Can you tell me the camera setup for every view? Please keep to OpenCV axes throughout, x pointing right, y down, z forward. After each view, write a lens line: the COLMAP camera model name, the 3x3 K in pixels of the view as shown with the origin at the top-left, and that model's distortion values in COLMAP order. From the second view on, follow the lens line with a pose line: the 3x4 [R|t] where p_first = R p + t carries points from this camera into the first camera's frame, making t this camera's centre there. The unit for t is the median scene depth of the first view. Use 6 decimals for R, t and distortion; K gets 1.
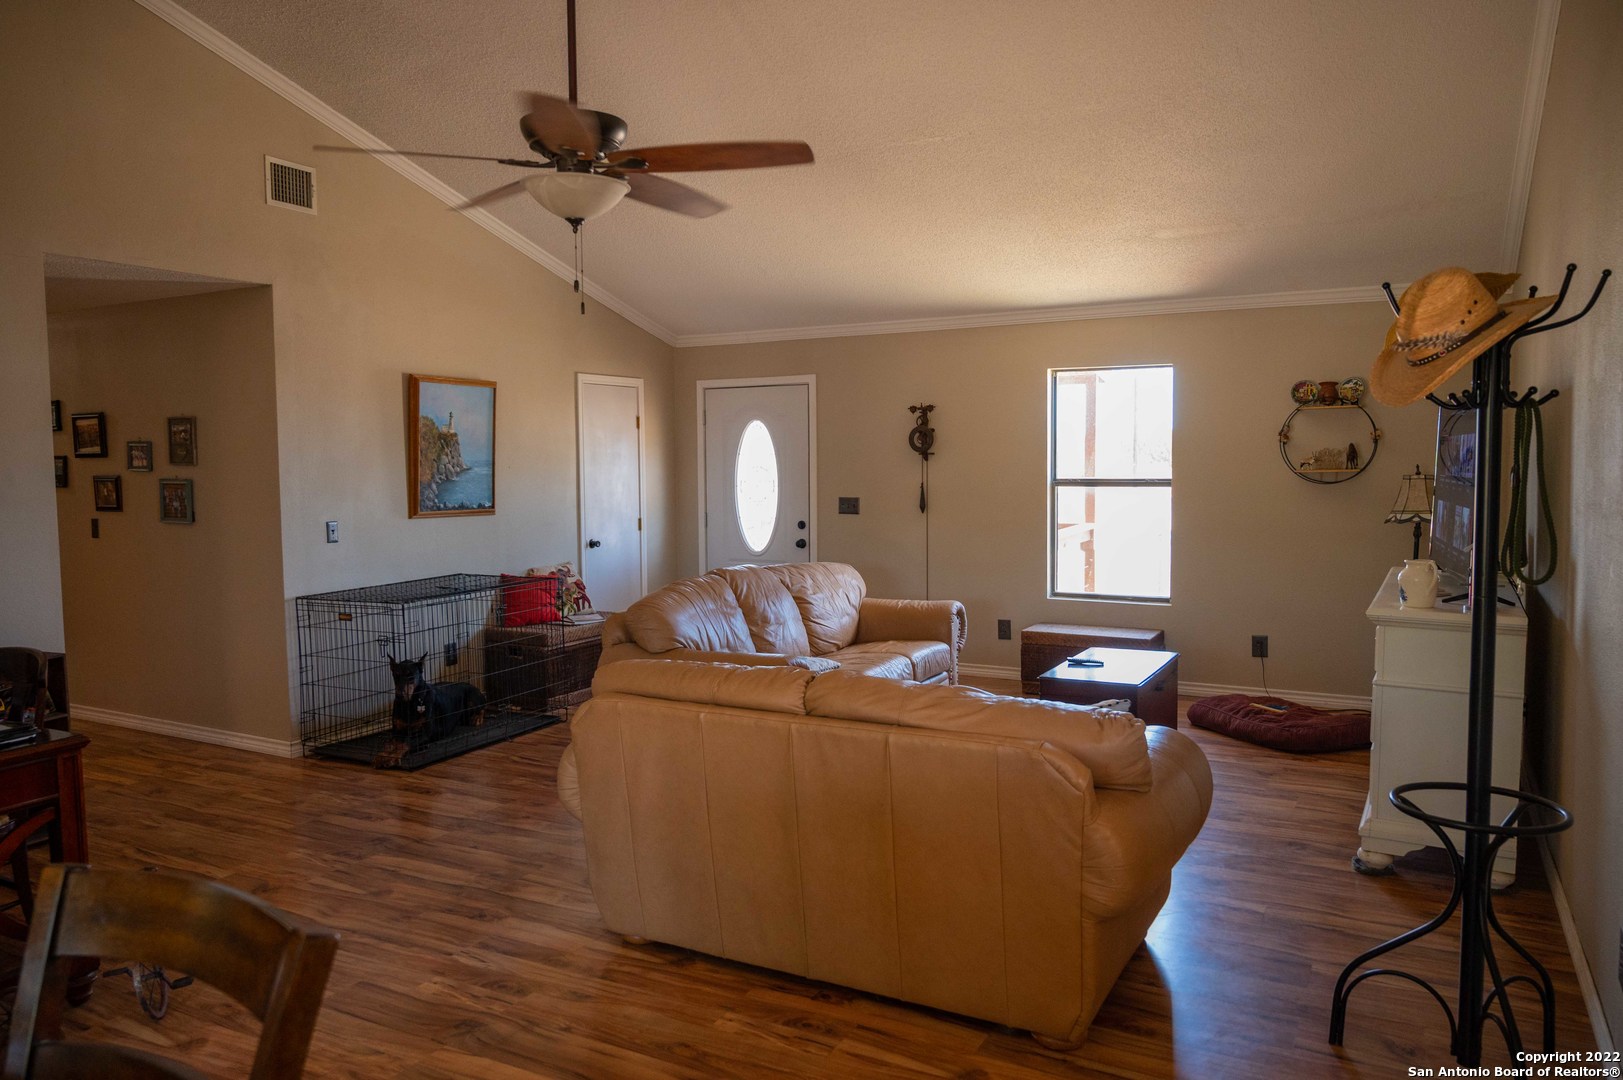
lens RADIAL K [[1070.6, 0, 809.0], [0, 1070.6, 537.9], [0, 0, 1]] dist [-0.011211, -0.000307]
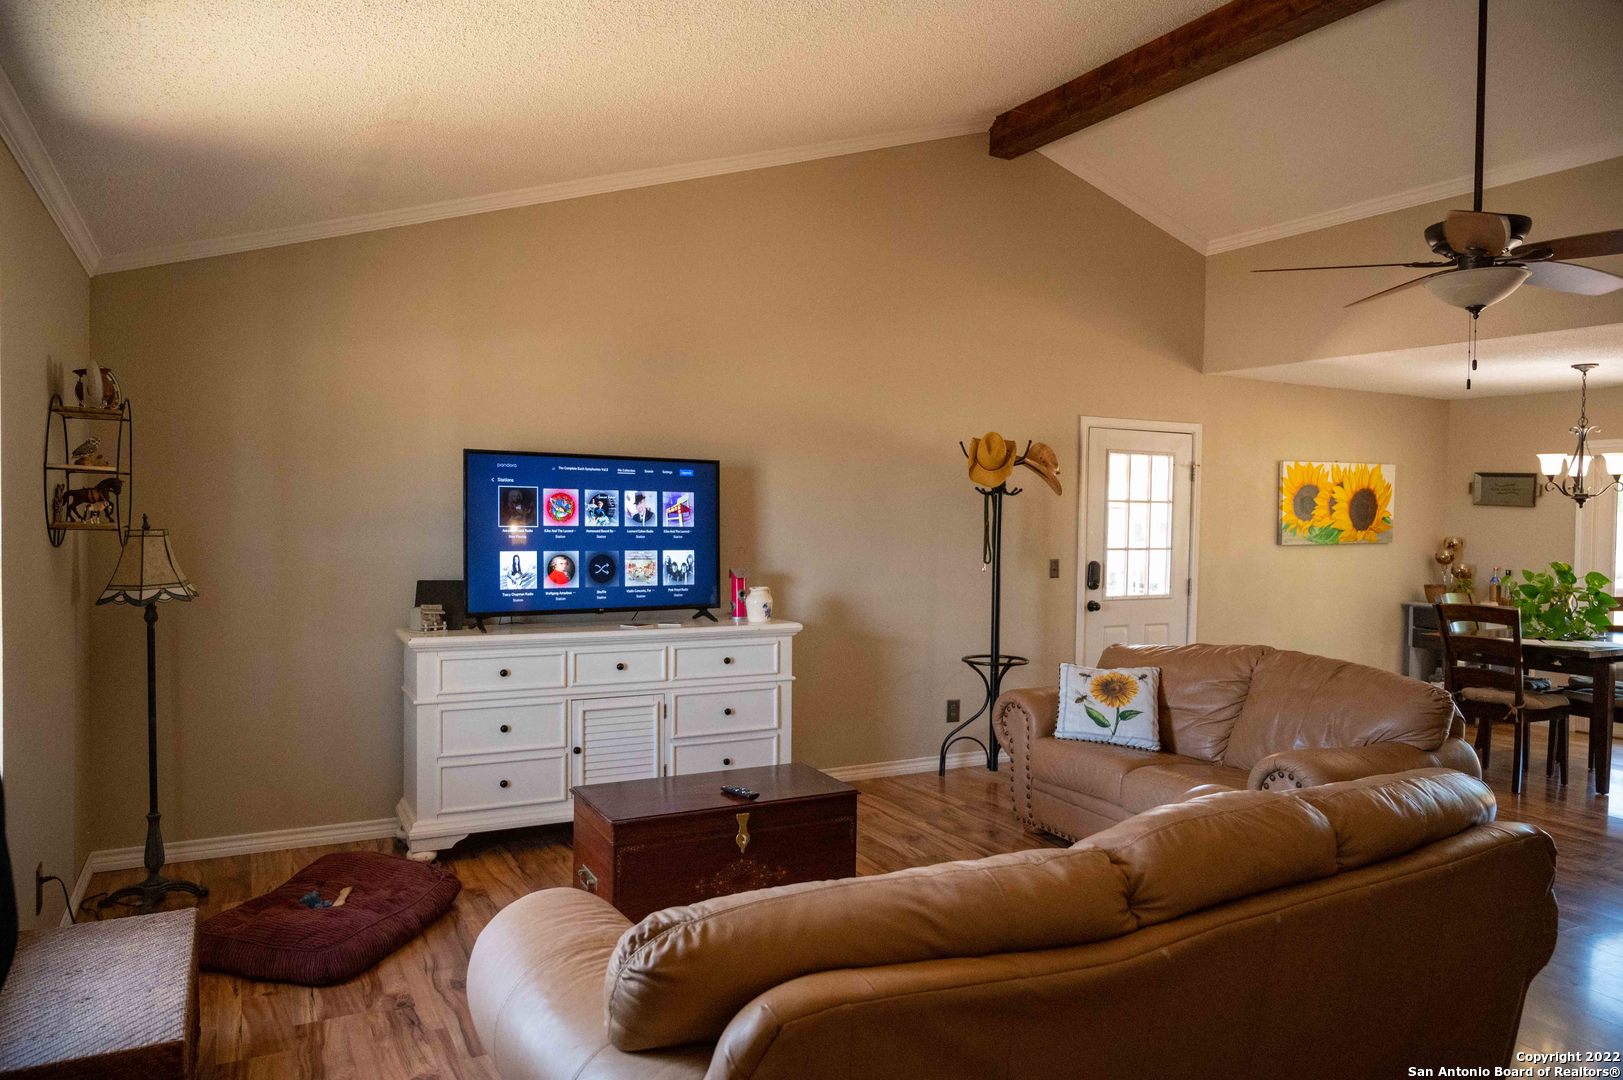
lens RADIAL K [[1070.6, 0, 796.7], [0, 1070.6, 535.2], [0, 0, 1]] dist [-0.011211, -0.000307]
pose [[-0.812719, -0.016493, 0.582422, -0.135921], [0.031952, 0.996834, 0.072814, -0.080719], [-0.581779, 0.077787, -0.809619, 1.155225]]
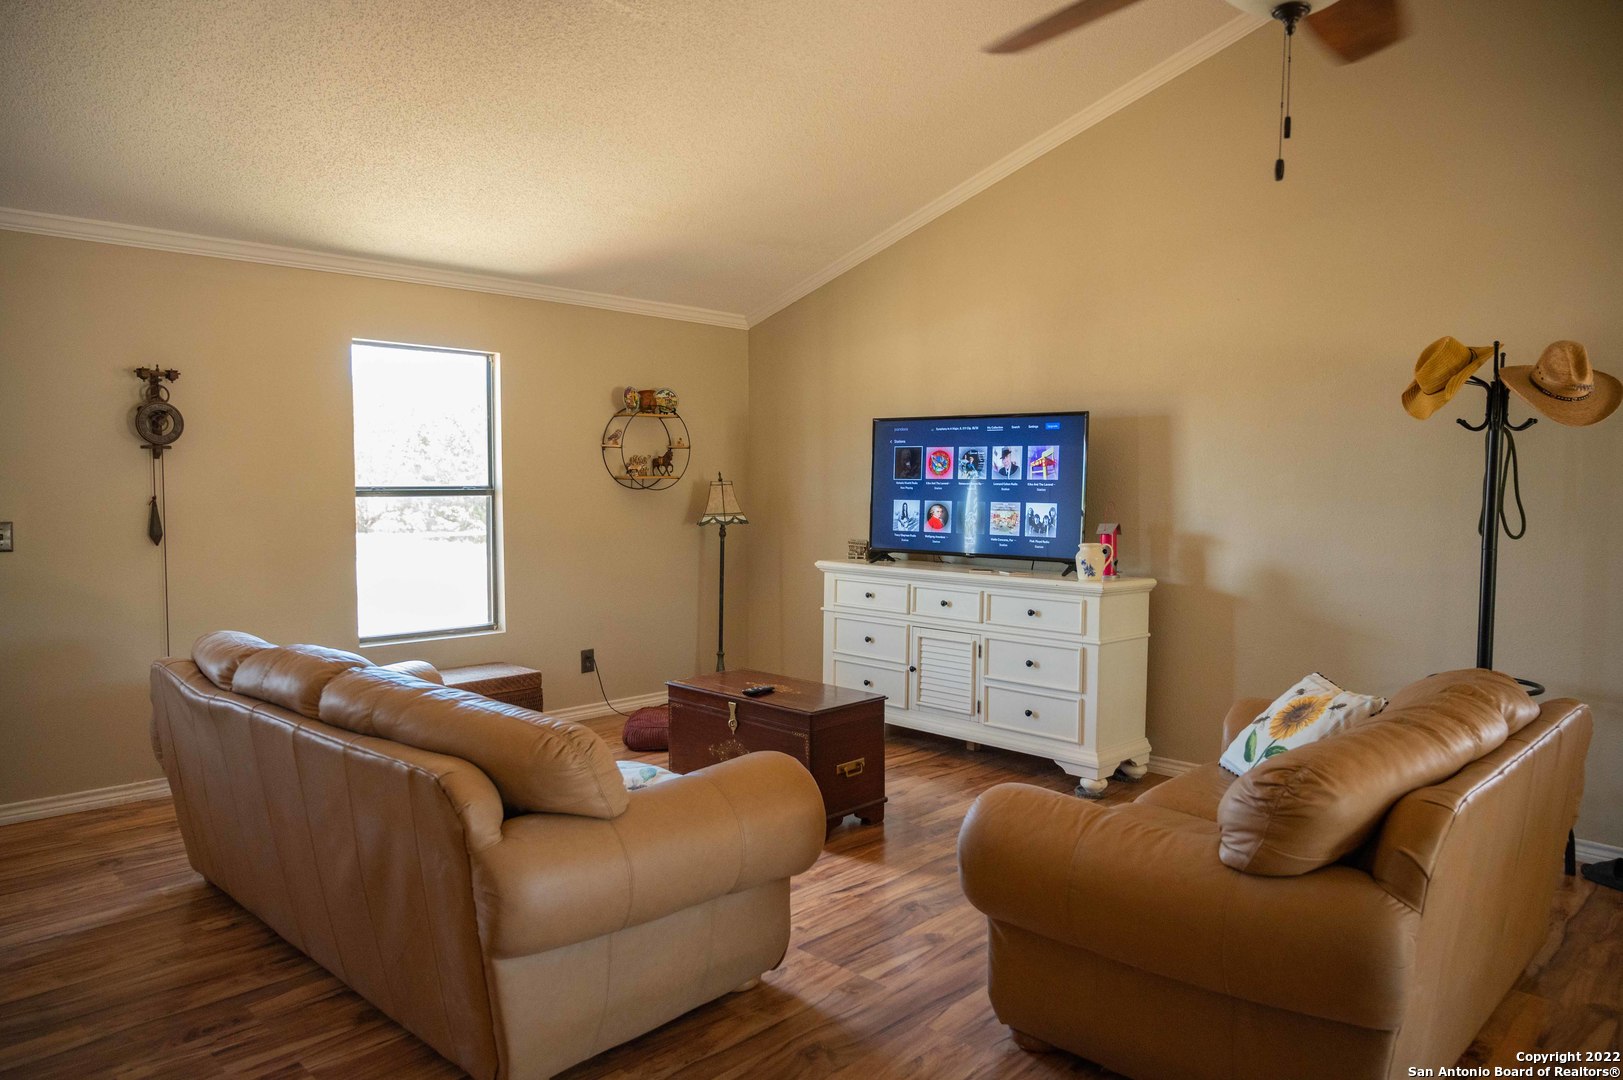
lens RADIAL K [[1070.6, 0, 803.8], [0, 1070.6, 533.1], [0, 0, 1]] dist [-0.011211, -0.000307]
pose [[0.305761, -0.042224, 0.951172, -0.416076], [0.058602, 0.997957, 0.025463, -0.025060], [-0.950303, 0.047955, 0.307610, 0.511428]]
